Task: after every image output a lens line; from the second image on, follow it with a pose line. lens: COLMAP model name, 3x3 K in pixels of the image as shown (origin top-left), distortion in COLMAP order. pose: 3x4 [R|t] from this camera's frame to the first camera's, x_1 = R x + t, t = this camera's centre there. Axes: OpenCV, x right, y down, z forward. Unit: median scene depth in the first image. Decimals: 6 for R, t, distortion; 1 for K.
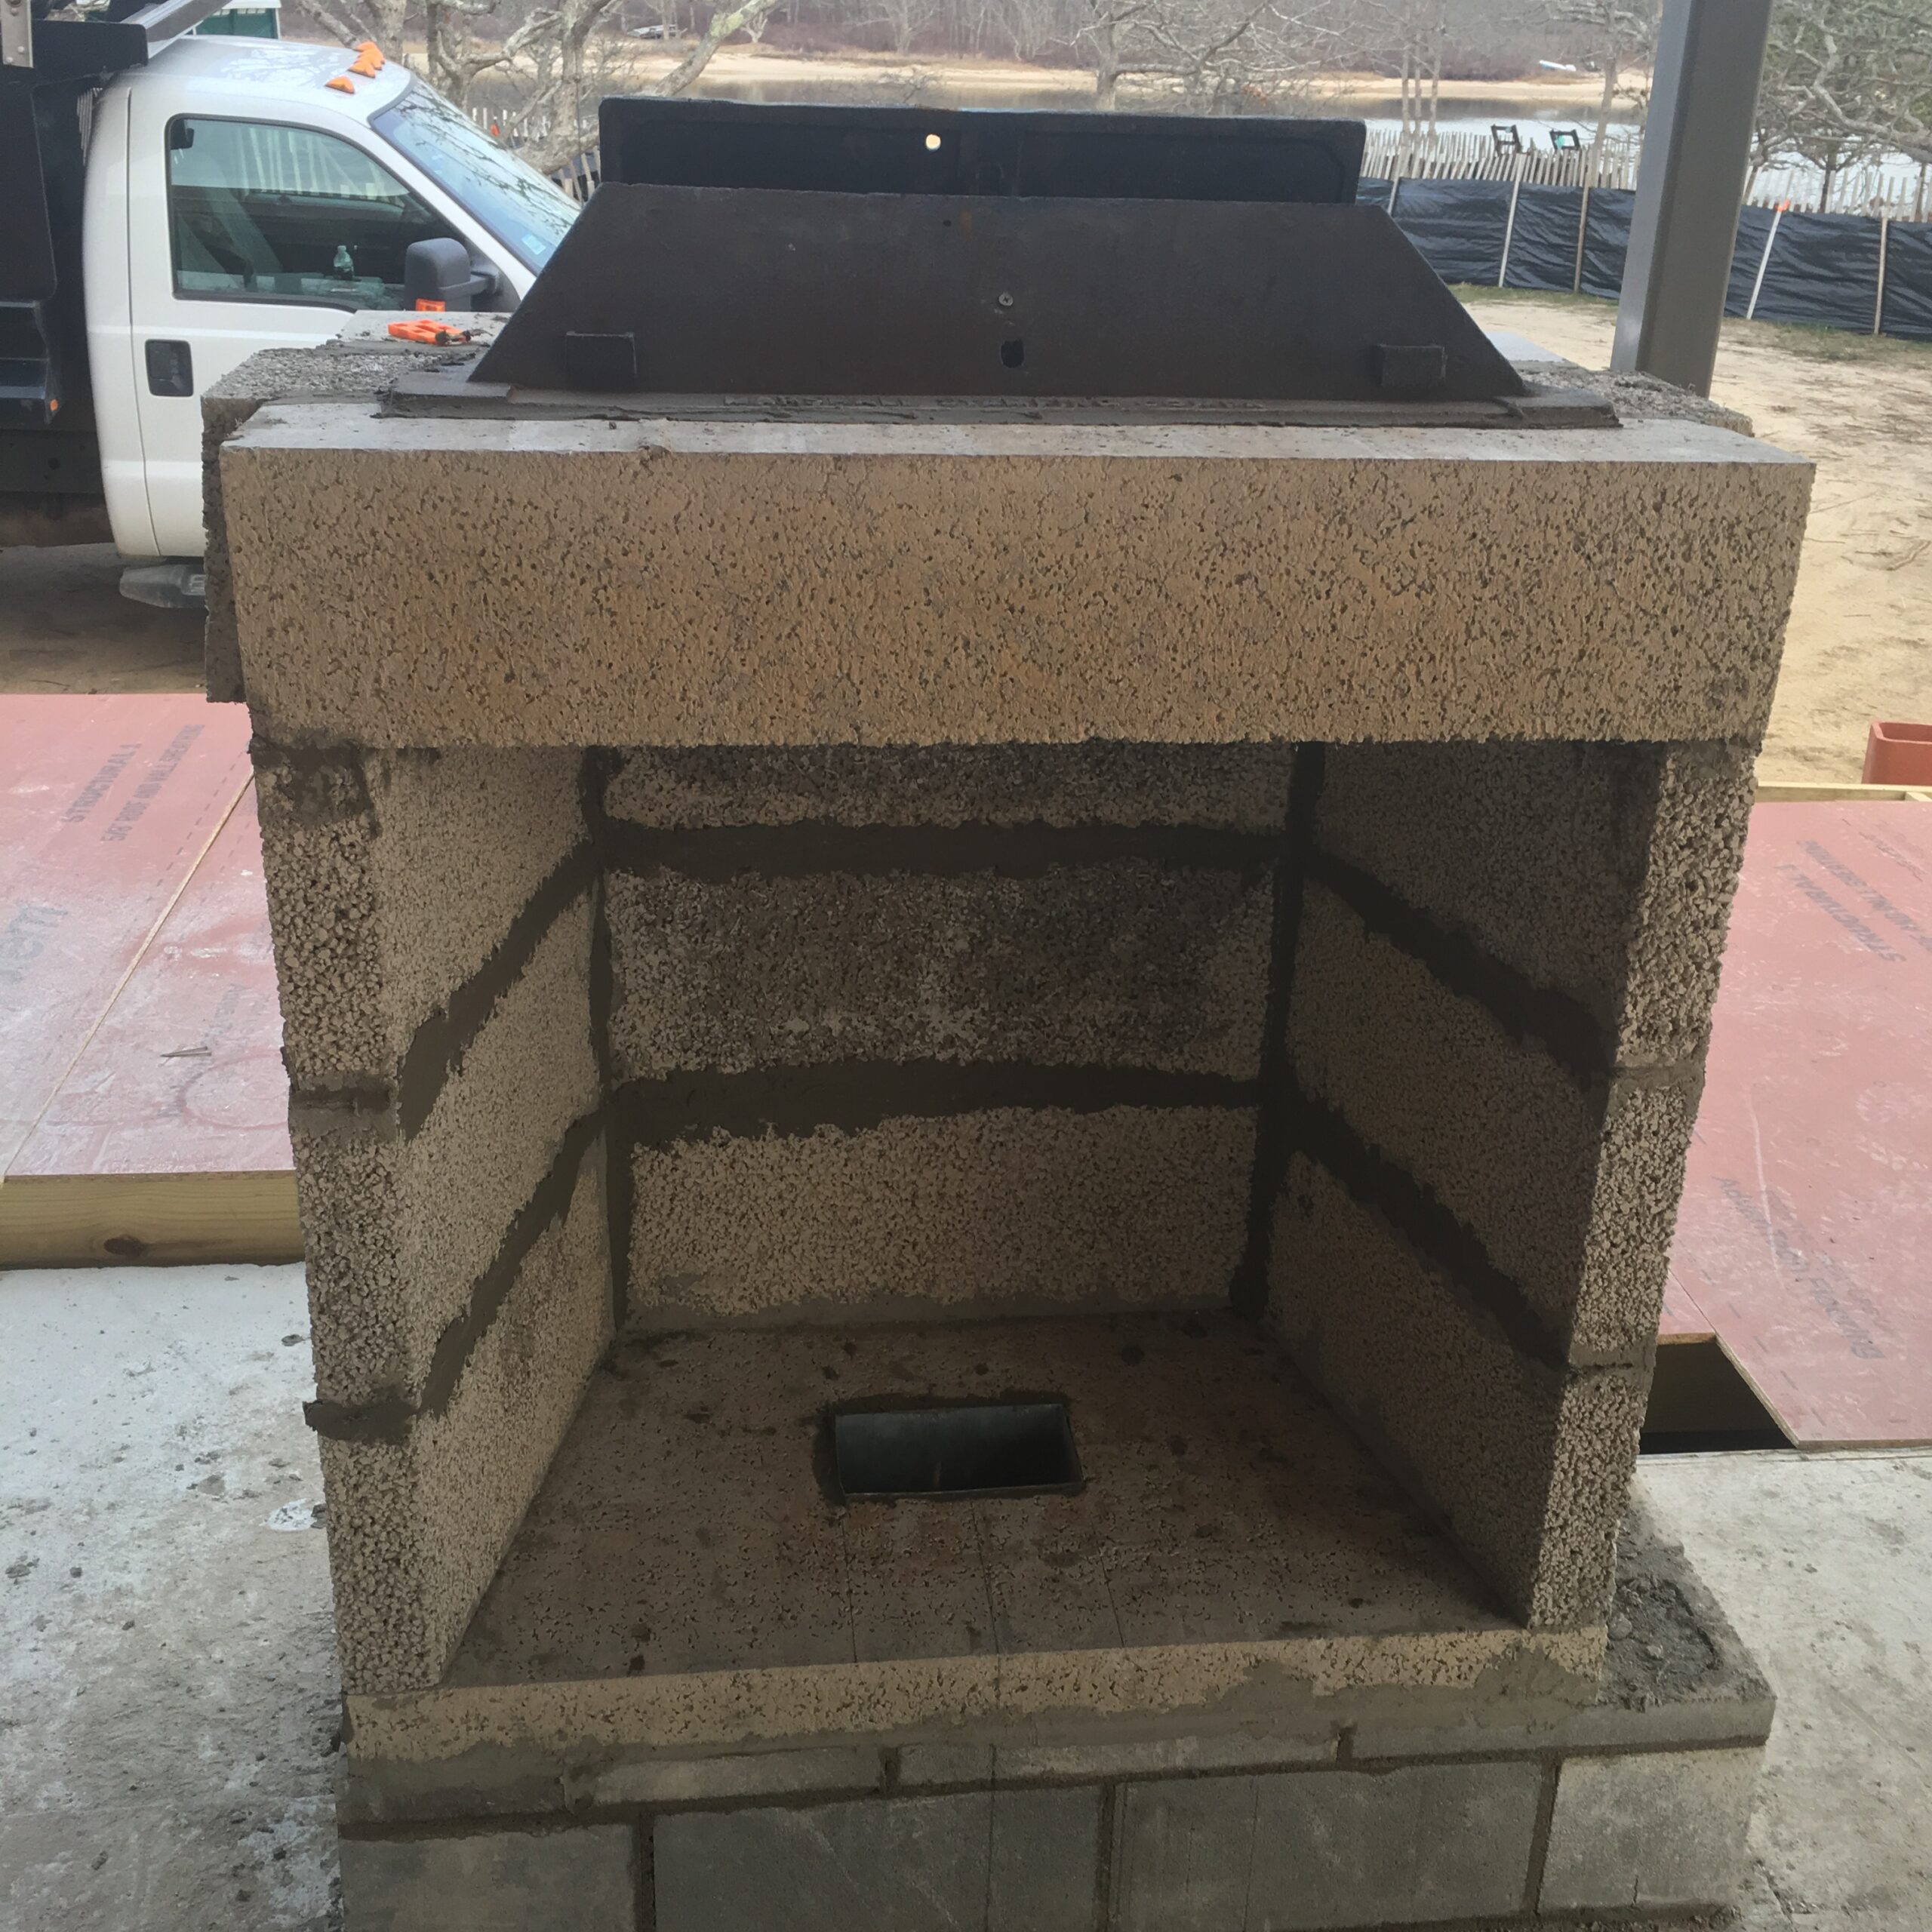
lens RADIAL K [[2161.8, 0, 980.3], [0, 2161.8, 927.4], [0, 0, 1]] dist [0.055086, 0.000000]
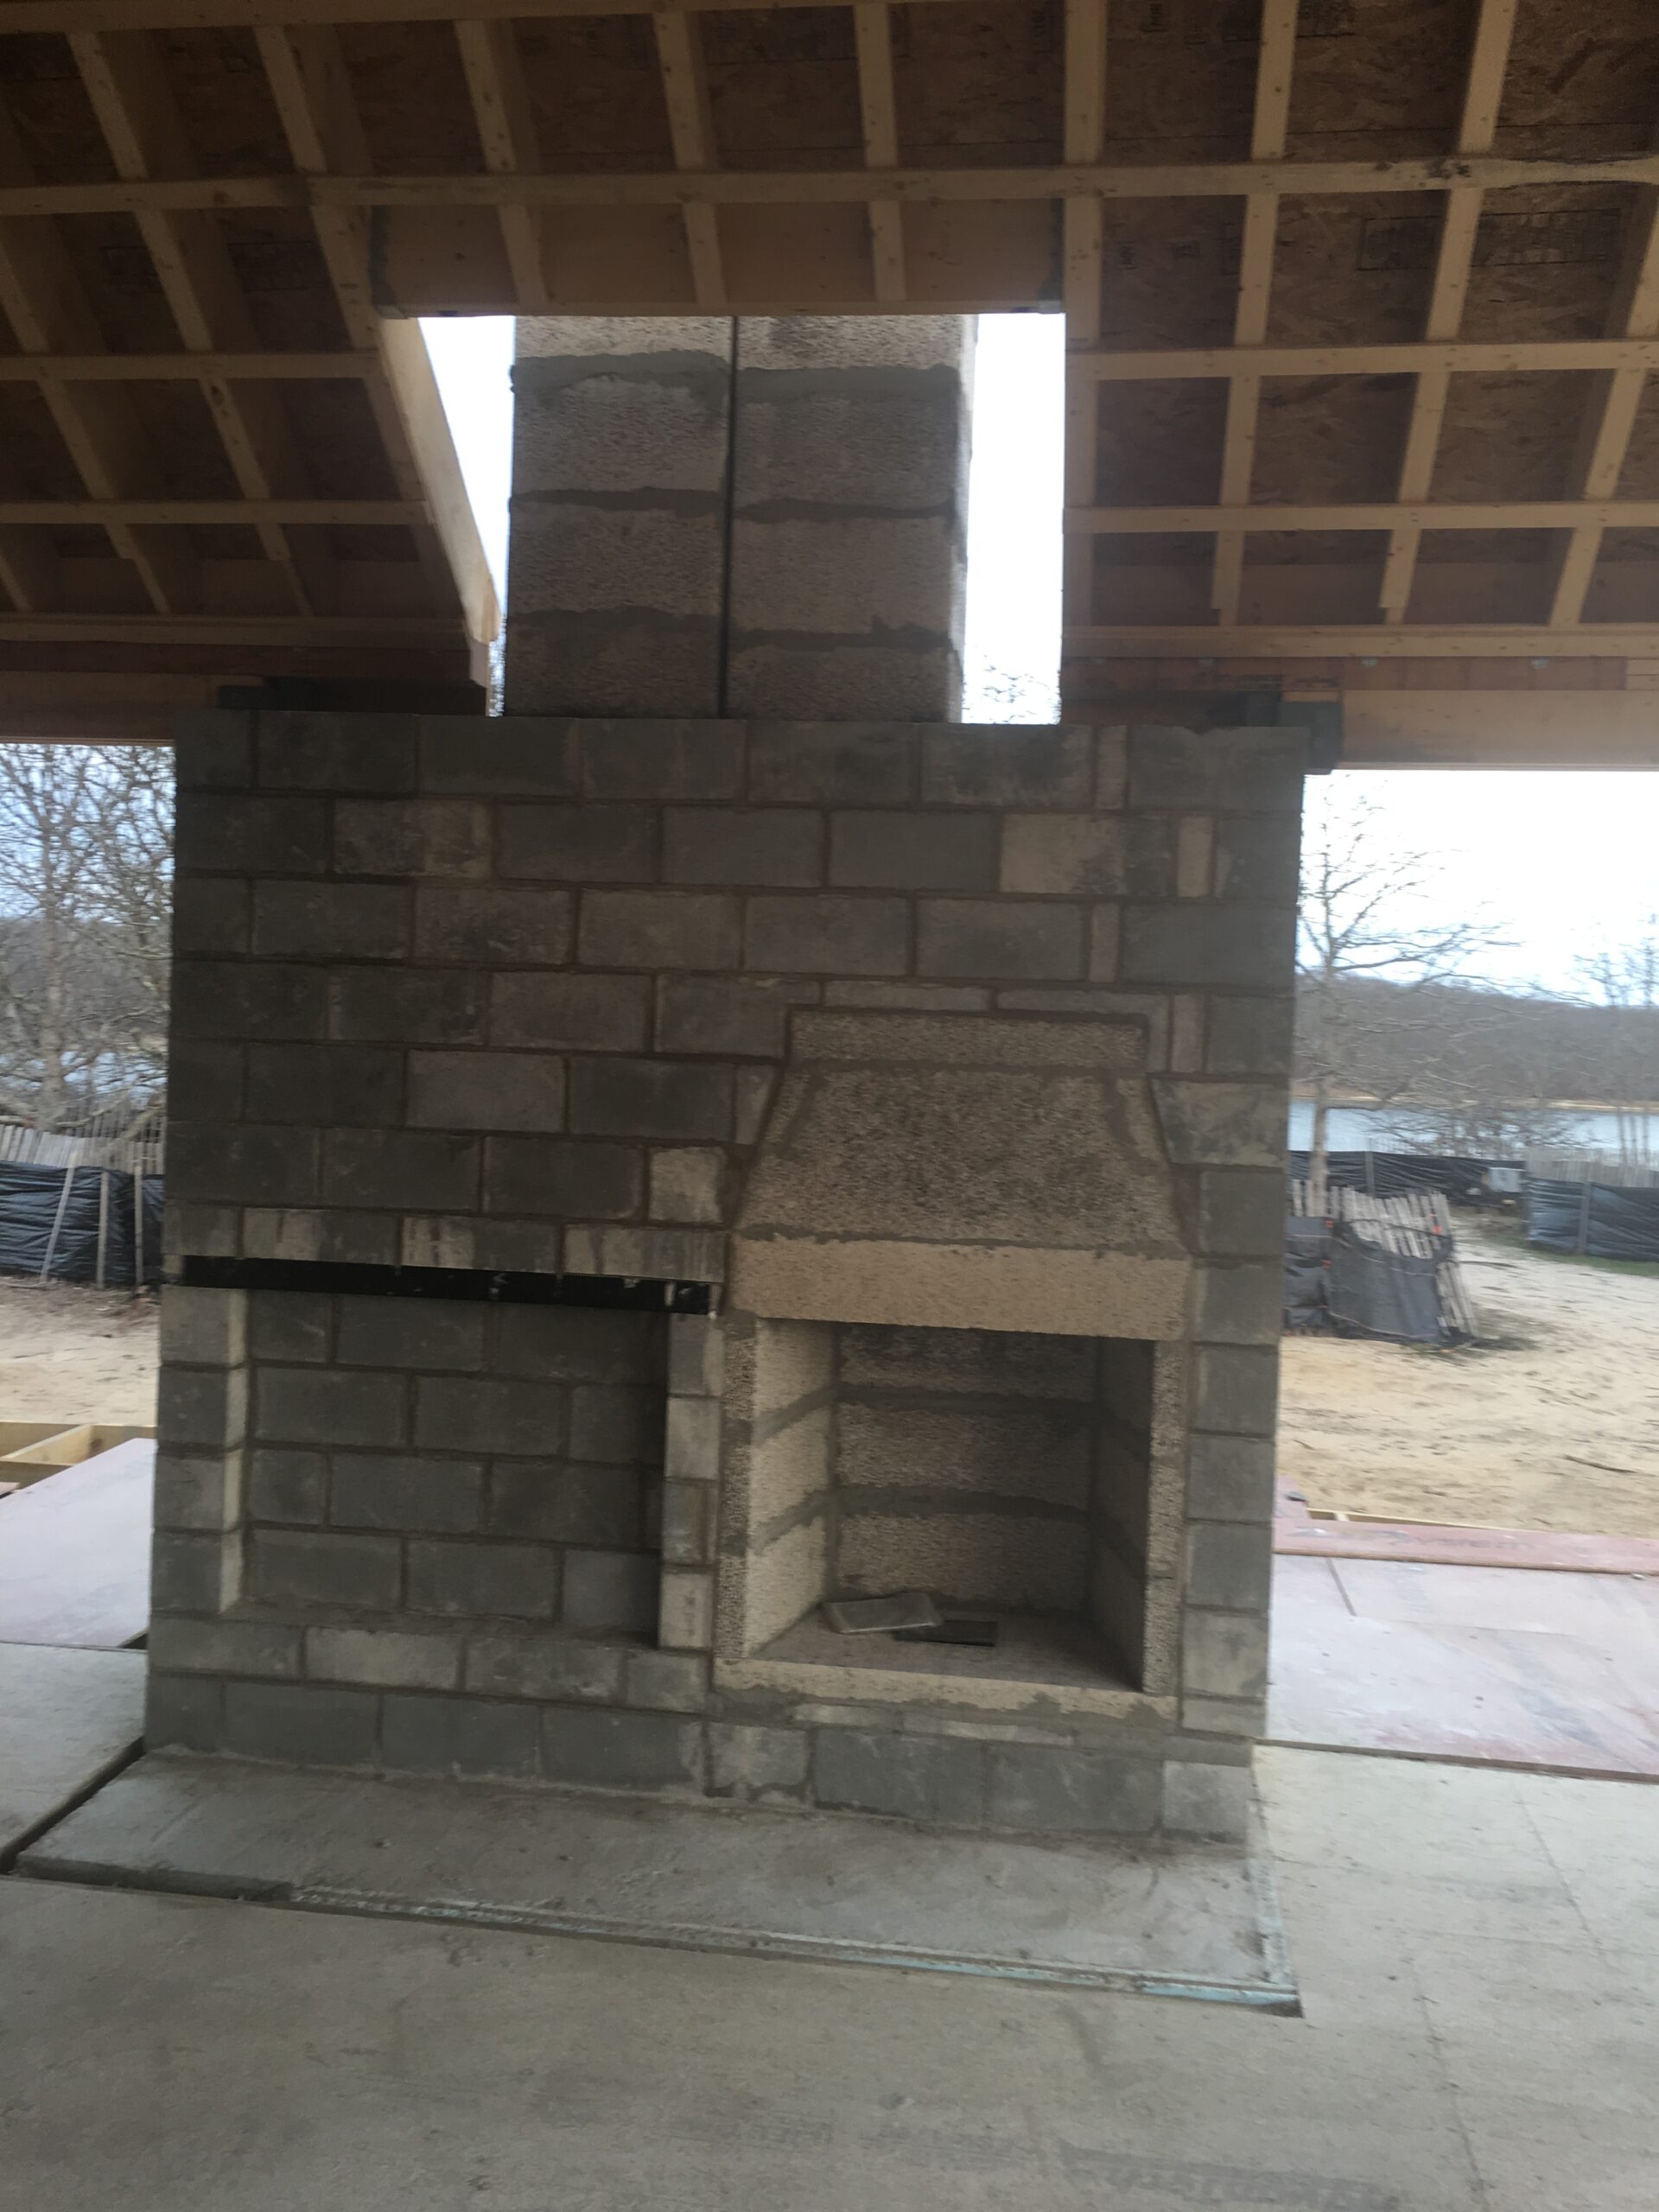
lens RADIAL K [[1862.6, 0, 842.1], [0, 1862.6, 1105.4], [0, 0, 1]] dist [0.082461, -0.098952]
pose [[0.967311, 0.011867, -0.253314, 0.504834], [-0.101924, 0.932864, -0.345509, 0.521357], [0.232208, 0.360034, 0.903579, -1.504360]]
